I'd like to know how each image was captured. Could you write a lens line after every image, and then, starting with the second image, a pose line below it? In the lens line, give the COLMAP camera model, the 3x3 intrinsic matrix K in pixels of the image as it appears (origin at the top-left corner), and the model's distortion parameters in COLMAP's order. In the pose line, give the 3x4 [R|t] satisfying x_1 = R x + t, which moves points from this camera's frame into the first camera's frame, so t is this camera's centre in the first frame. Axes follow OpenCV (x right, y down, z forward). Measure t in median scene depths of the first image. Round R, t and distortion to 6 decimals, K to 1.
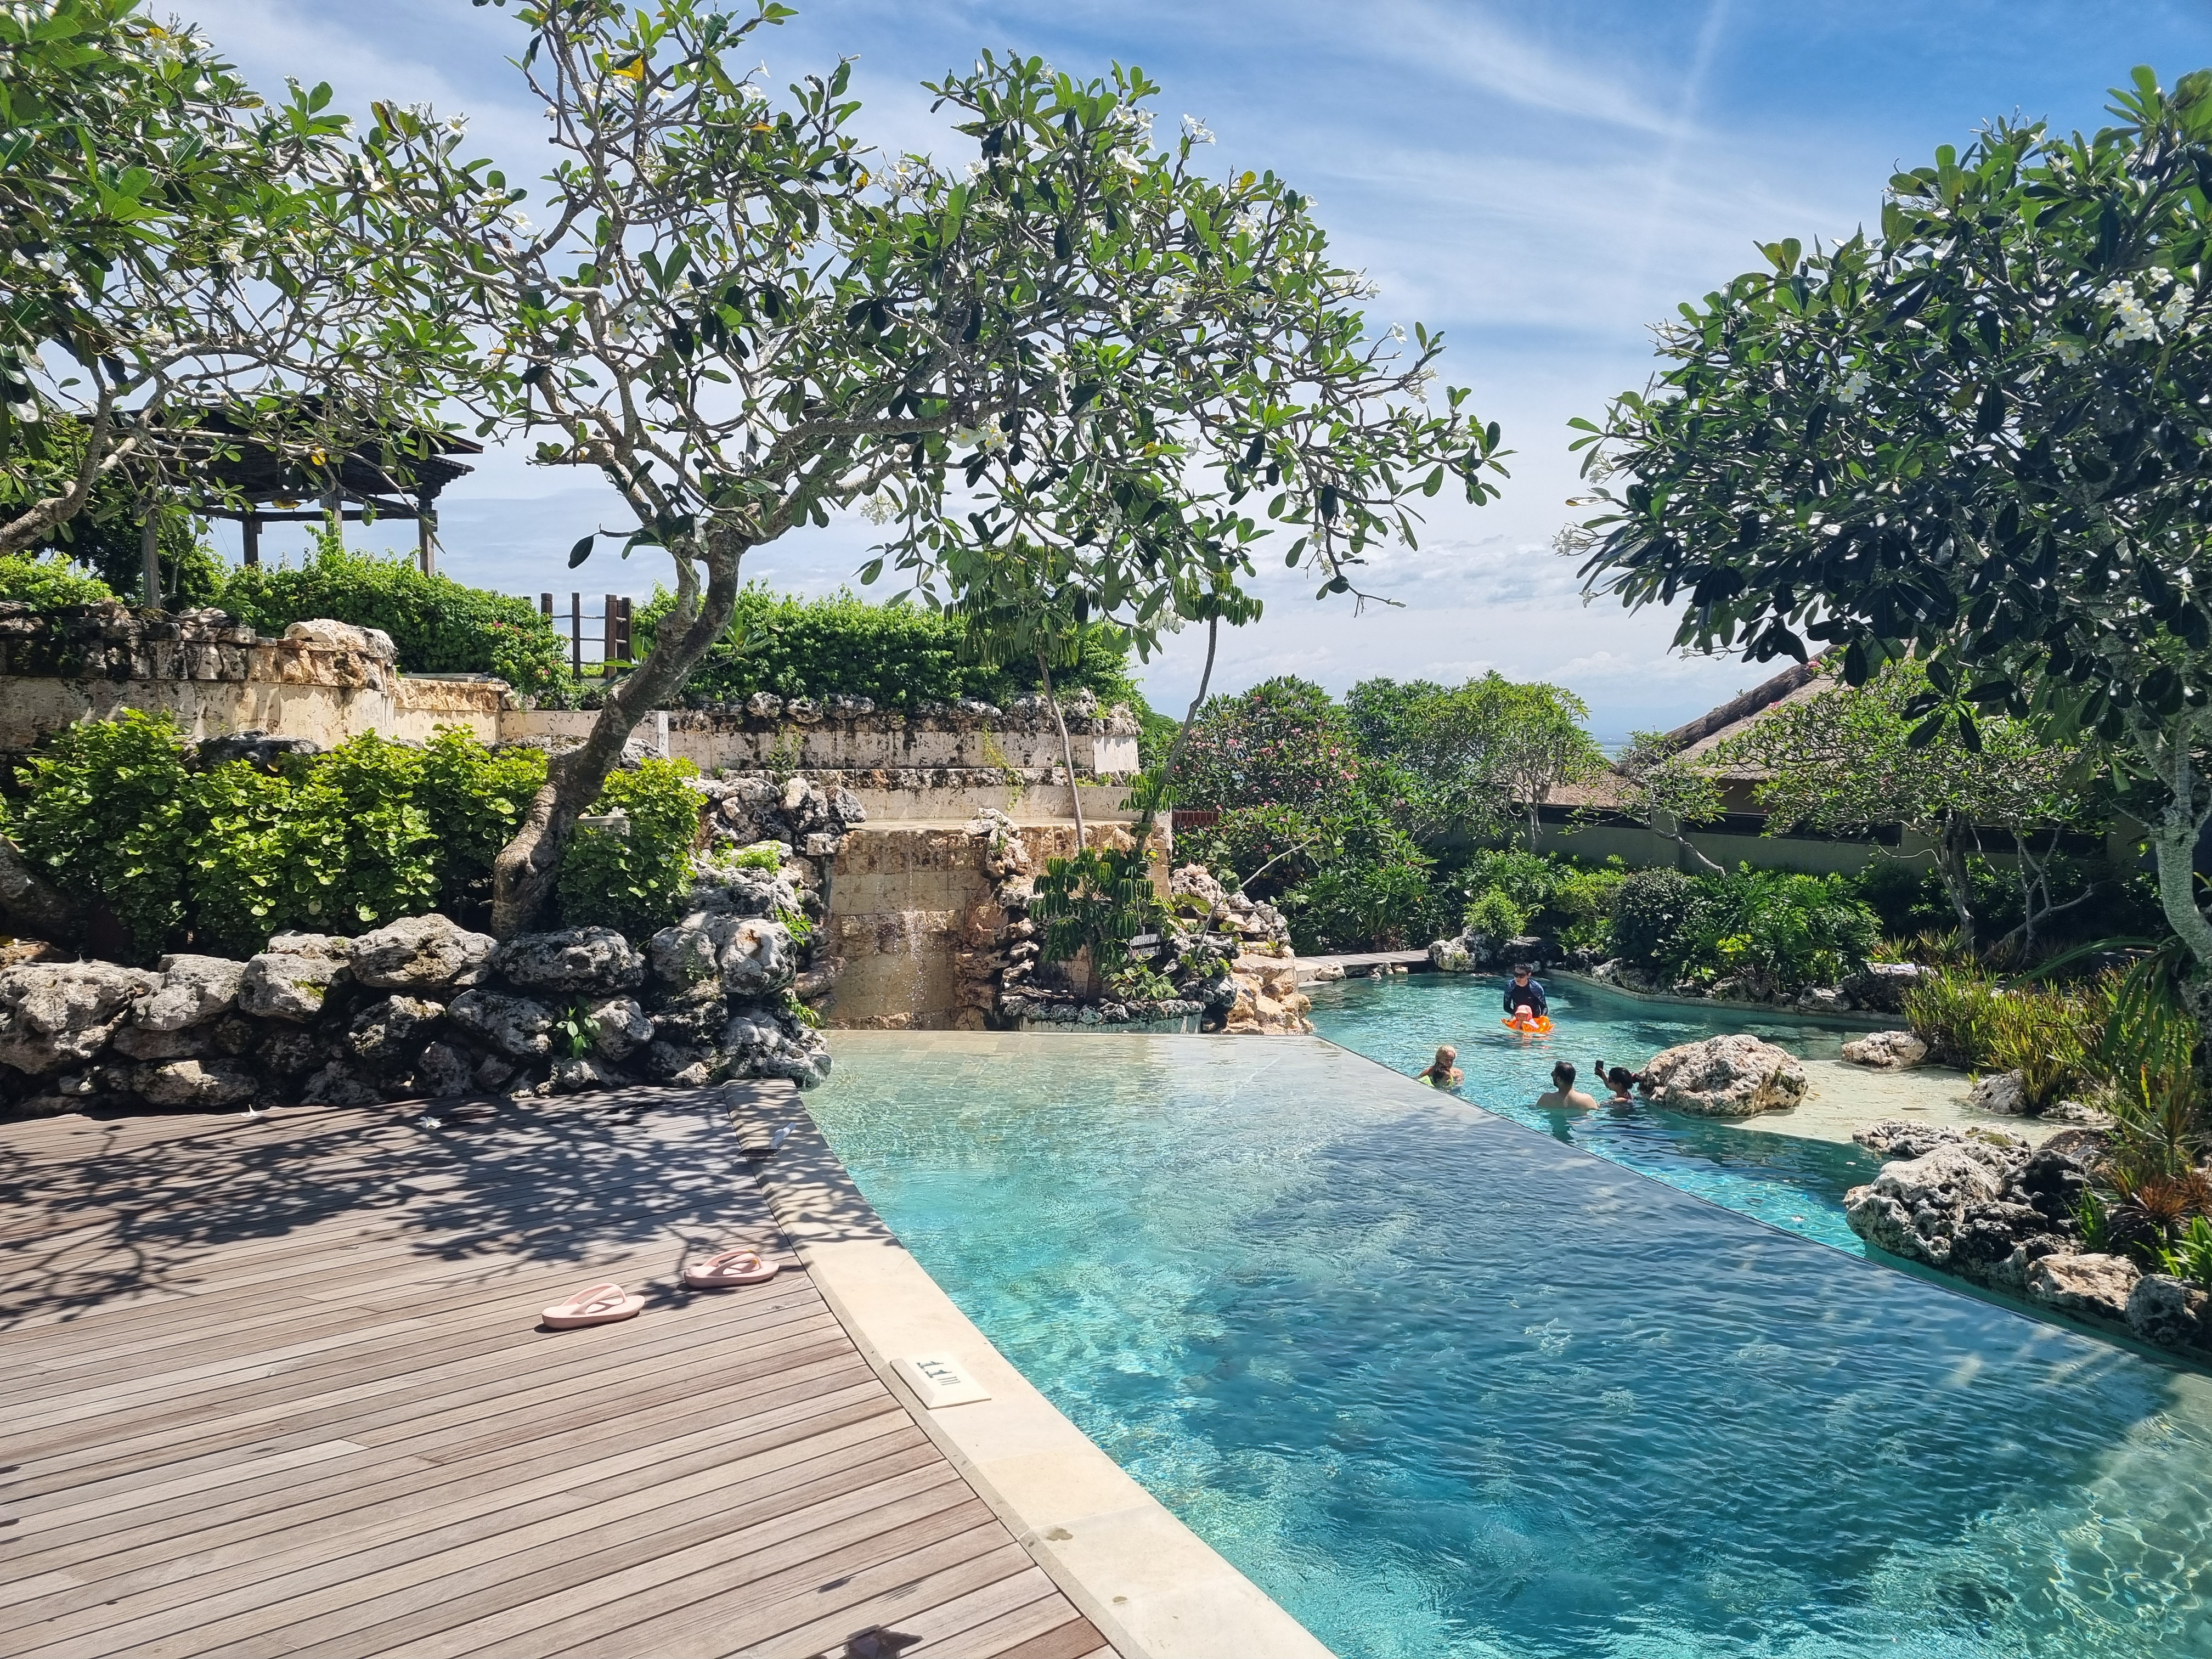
lens RADIAL K [[1678.9, 0, 1108.5], [0, 1678.9, 832.5], [0, 0, 1]] dist [0.059069, -0.039894]
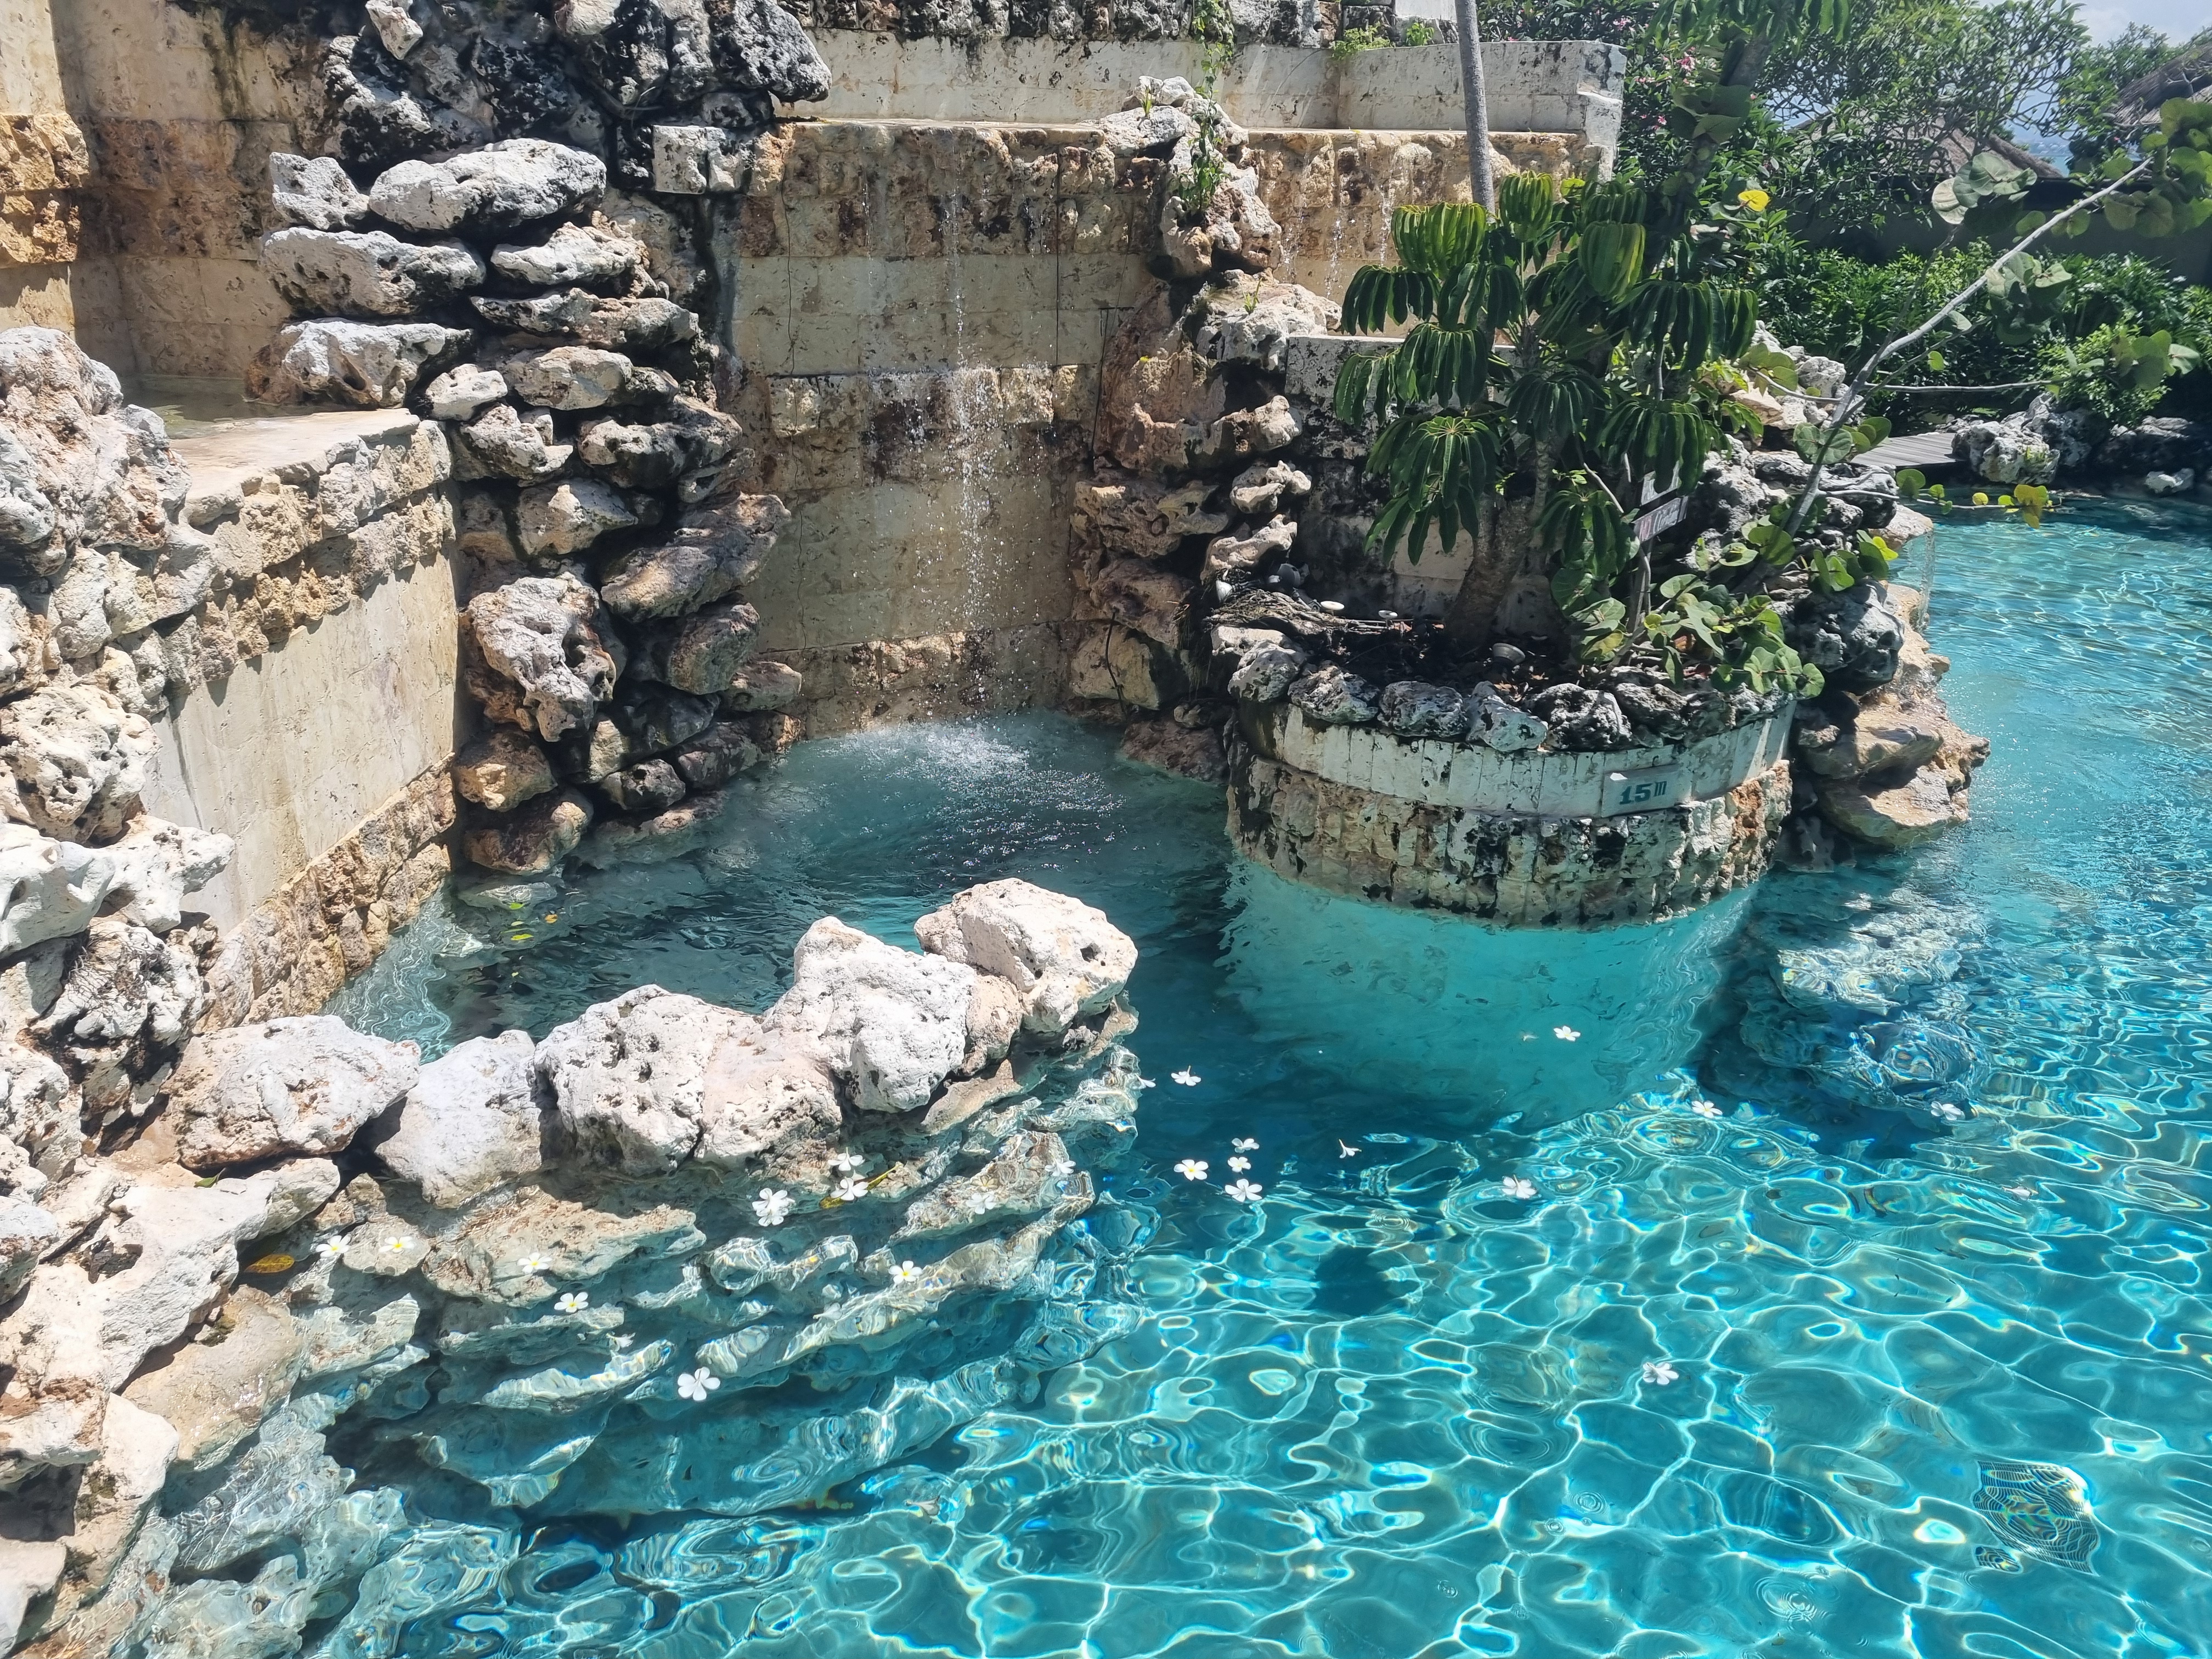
lens RADIAL K [[1678.9, 0, 1093.6], [0, 1678.9, 809.4], [0, 0, 1]] dist [0.059069, -0.039894]
pose [[0.998862, 0.032468, -0.034929, -0.073282], [-0.019548, 0.946835, 0.321126, 0.019611], [0.043499, -0.320077, 0.946392, 0.630183]]
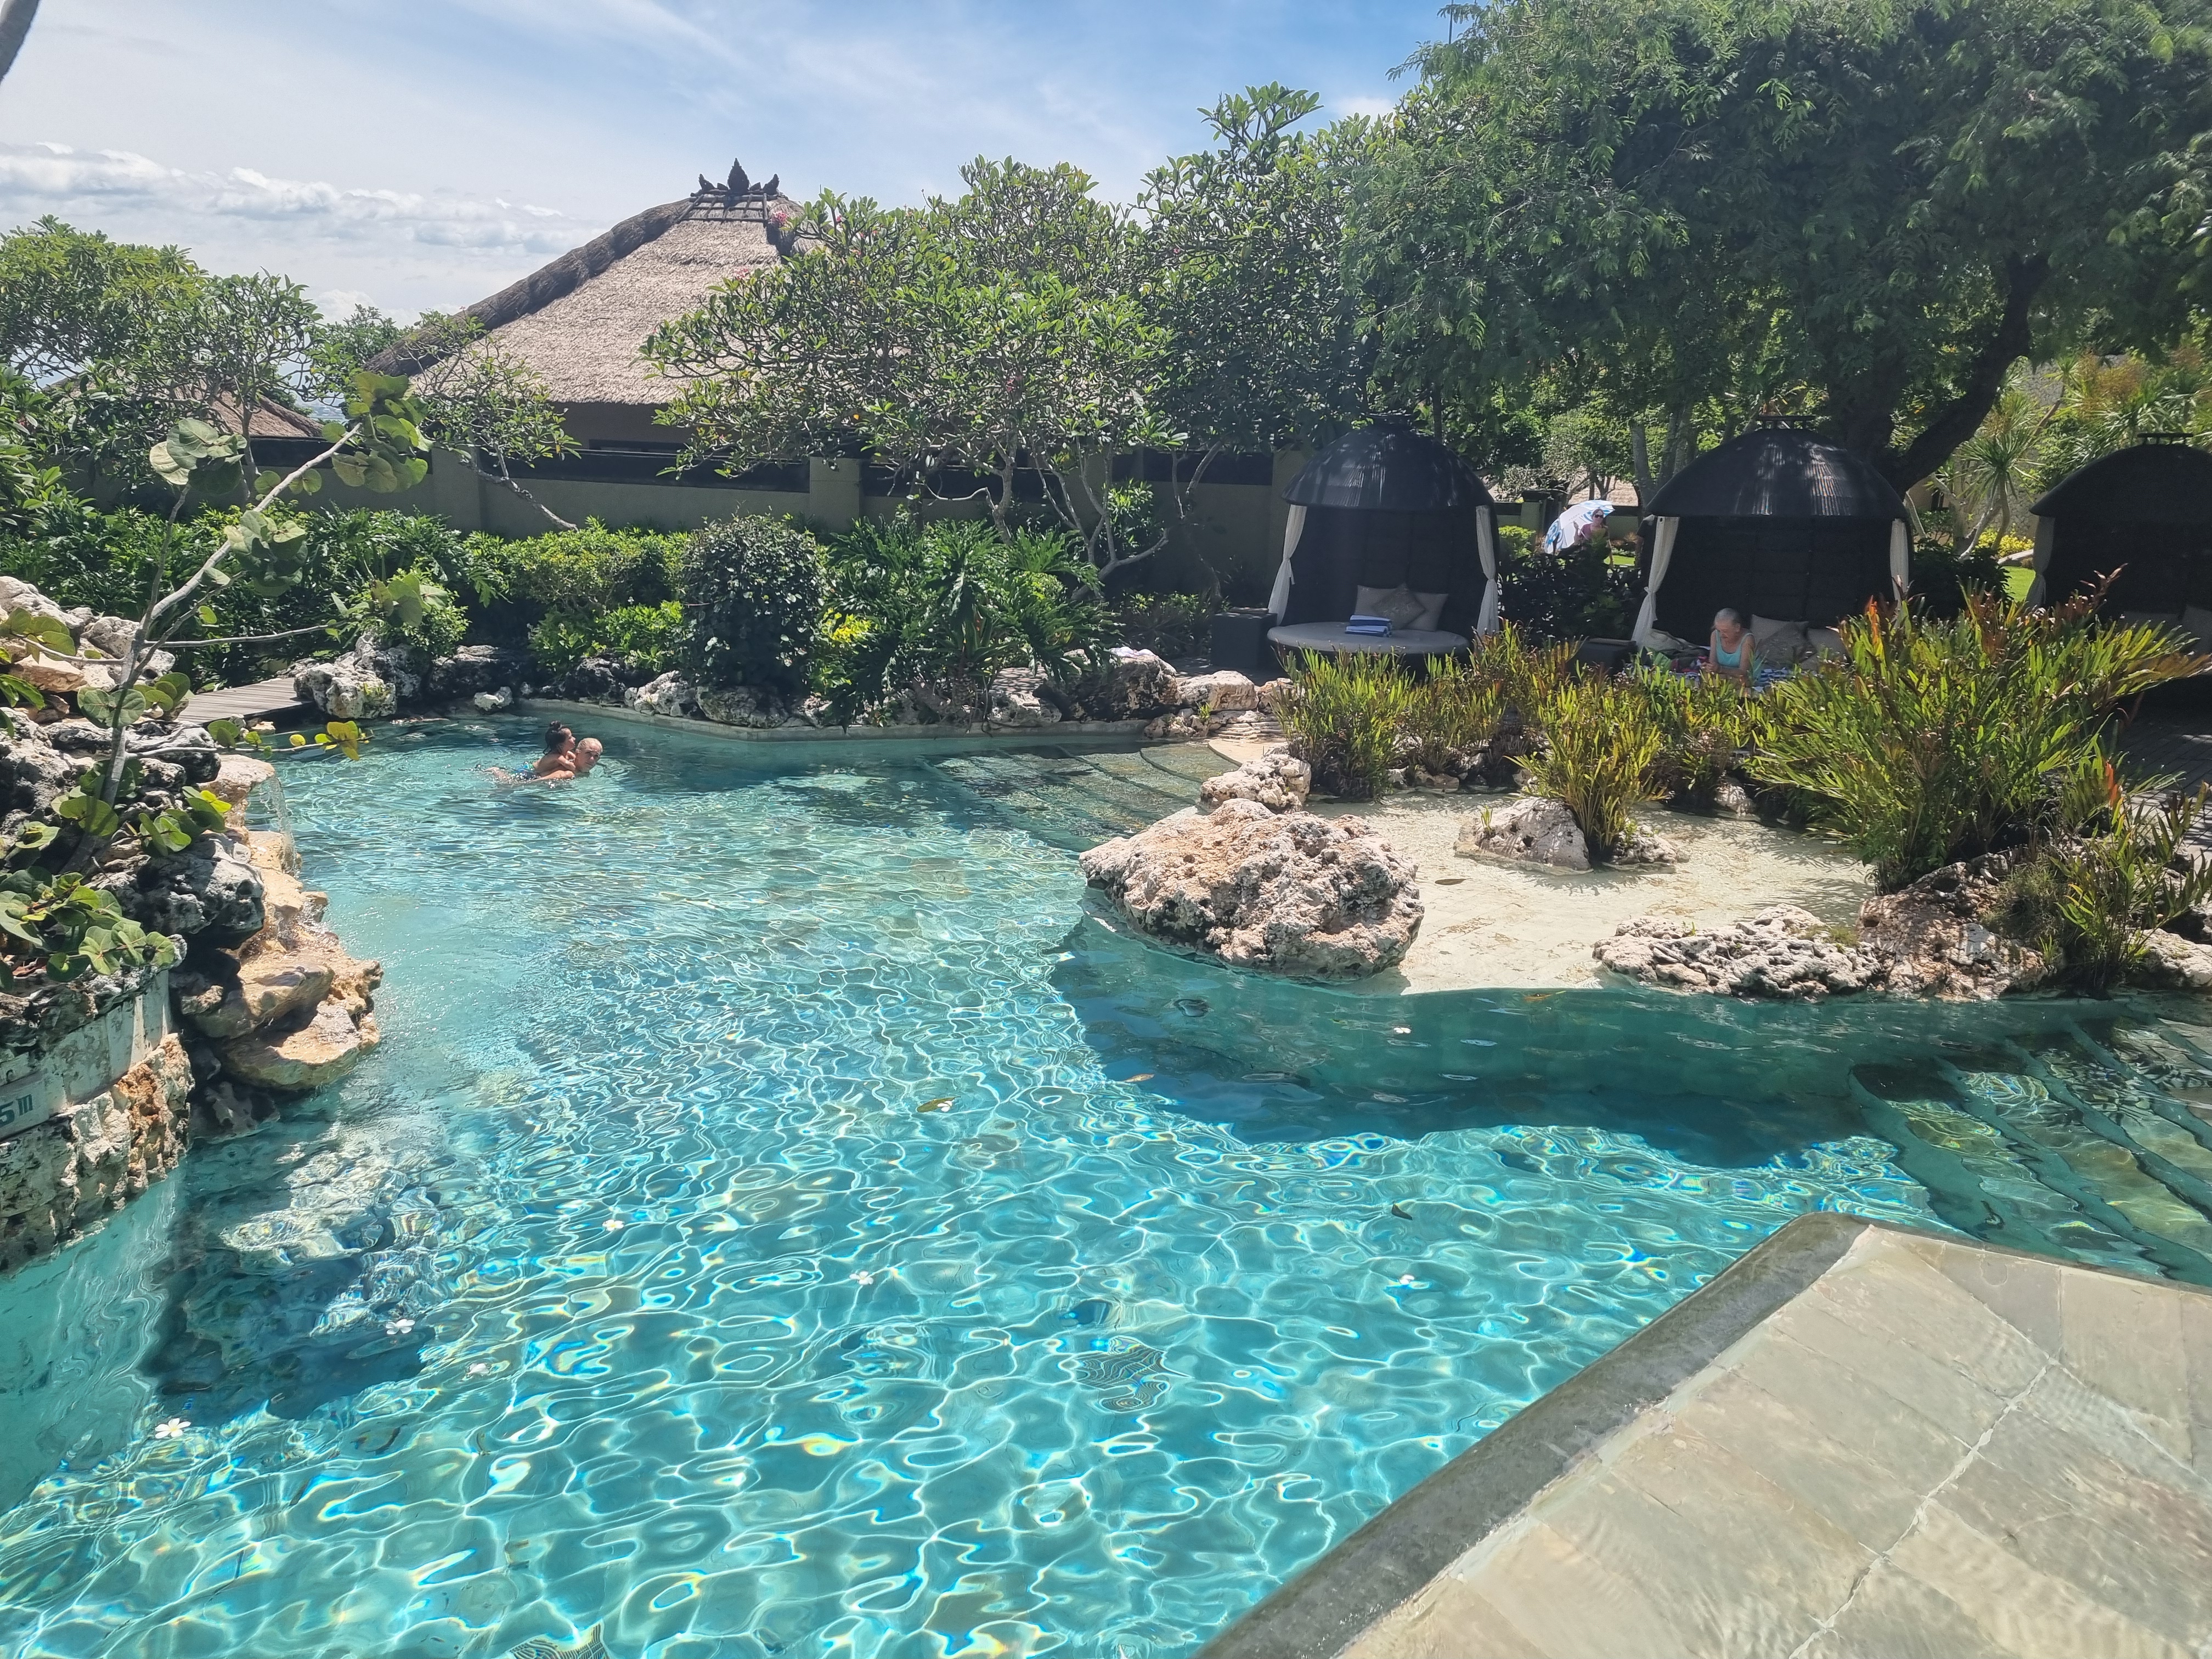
lens RADIAL K [[1678.9, 0, 1115.8], [0, 1678.9, 840.2], [0, 0, 1]] dist [0.059069, -0.039894]
pose [[0.655621, -0.159946, 0.737955, -0.061638], [0.012968, 0.979549, 0.200788, 0.018791], [-0.754979, -0.122071, 0.644287, 0.624459]]
